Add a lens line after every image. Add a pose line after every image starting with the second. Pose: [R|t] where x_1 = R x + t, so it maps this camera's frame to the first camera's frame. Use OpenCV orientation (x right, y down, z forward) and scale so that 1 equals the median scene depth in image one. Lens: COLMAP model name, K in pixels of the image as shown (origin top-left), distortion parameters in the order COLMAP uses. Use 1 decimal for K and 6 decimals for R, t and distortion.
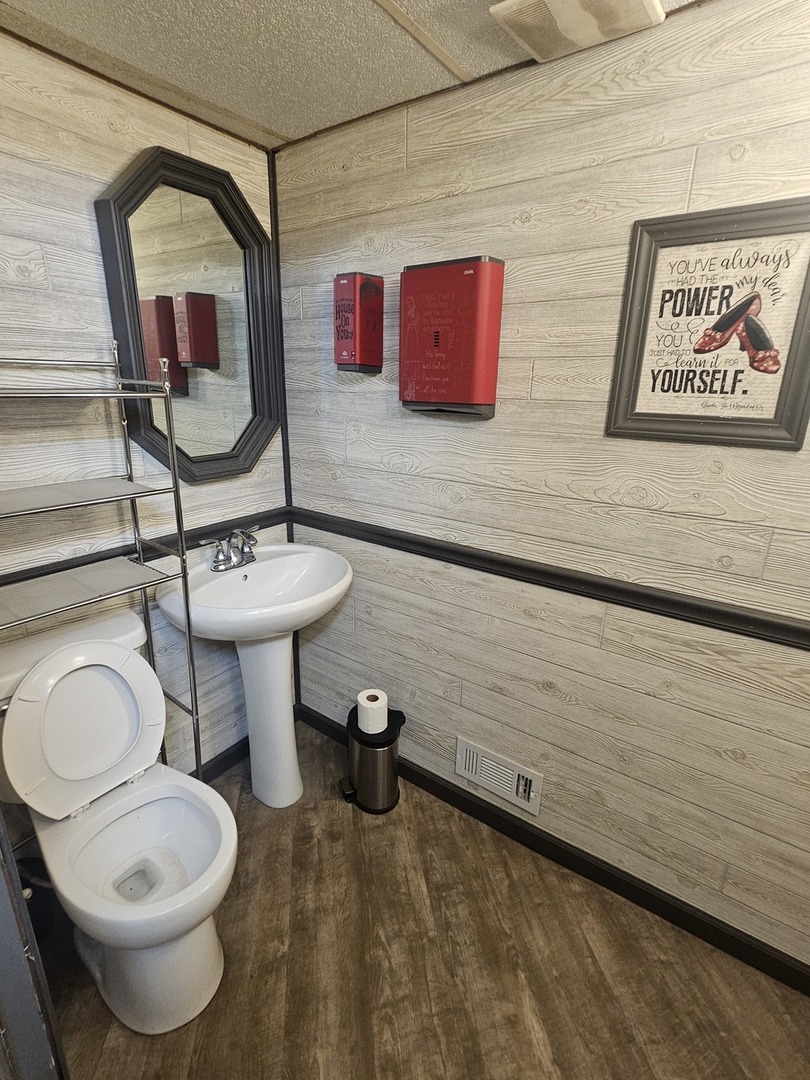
lens RADIAL K [[524.1, 0, 405.0], [0, 524.1, 540.0], [0, 0, 1]] dist [0.001424, 0.000097]
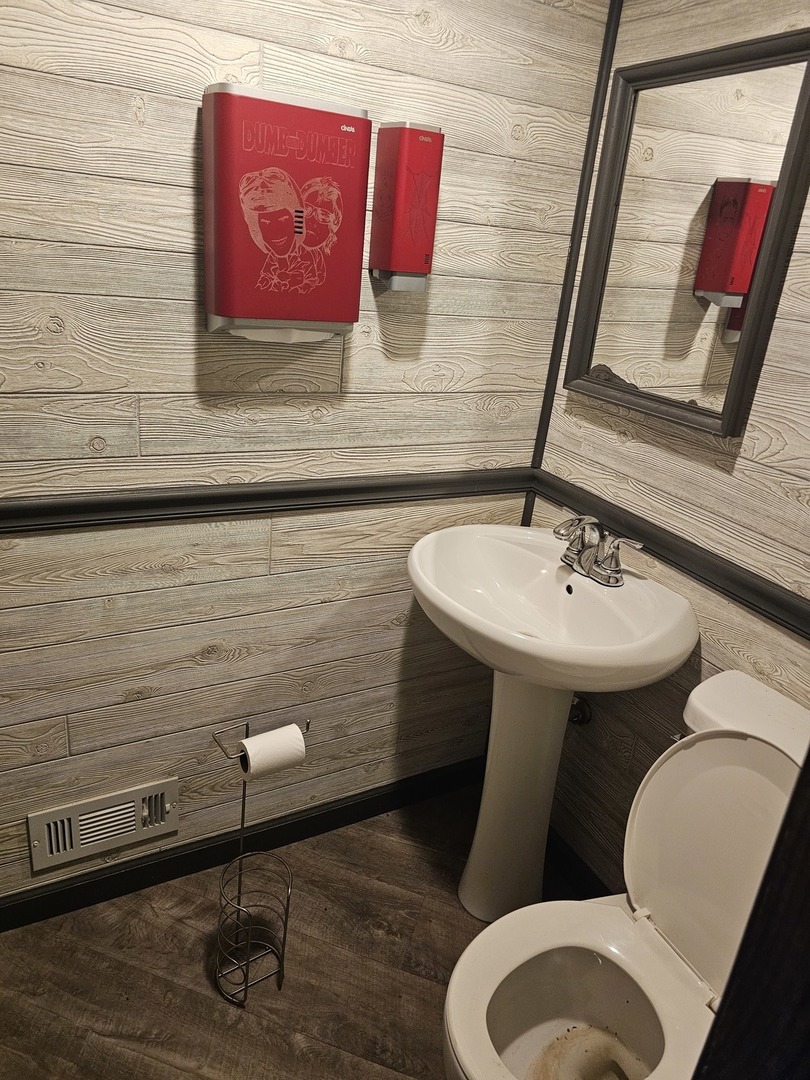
lens RADIAL K [[705.8, 0, 403.9], [0, 705.8, 502.1], [0, 0, 1]] dist [0.029740, -0.000088]
pose [[0.451716, -0.278775, 0.847488, -0.127567], [0.180150, 0.958861, 0.219390, -0.030356], [-0.873784, 0.053573, 0.483354, 0.088985]]
